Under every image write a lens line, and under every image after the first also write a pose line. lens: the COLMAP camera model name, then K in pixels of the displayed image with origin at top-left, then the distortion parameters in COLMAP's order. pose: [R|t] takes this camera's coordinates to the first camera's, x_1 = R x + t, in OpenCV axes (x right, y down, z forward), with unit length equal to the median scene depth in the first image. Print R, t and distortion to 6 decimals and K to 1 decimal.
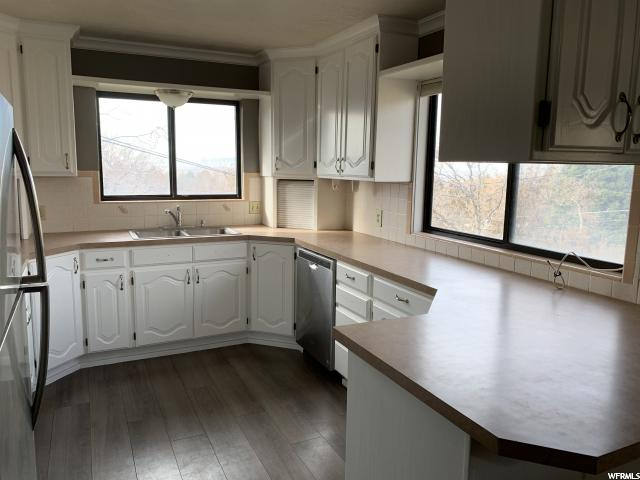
lens RADIAL K [[490.1, 0, 321.8], [0, 490.1, 241.5], [0, 0, 1]] dist [-0.001888, 0.002872]
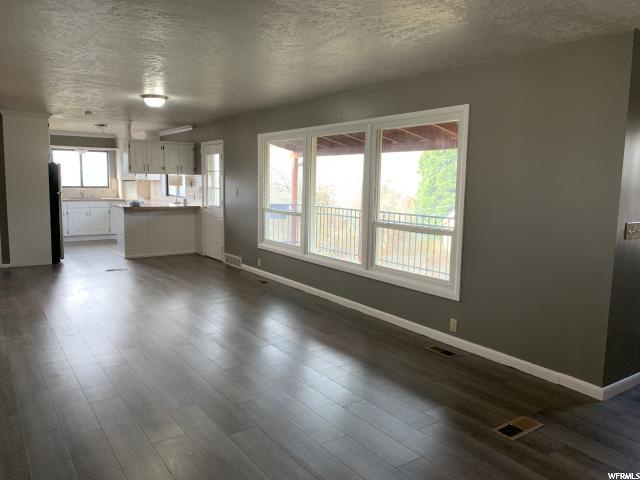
lens RADIAL K [[490.1, 0, 317.2], [0, 490.1, 237.7], [0, 0, 1]] dist [-0.001888, 0.002872]
pose [[0.989094, -0.014191, 0.146599, 0.587543], [0.018678, 0.999397, -0.029274, 0.297927], [-0.146095, 0.031693, 0.988763, -1.872223]]
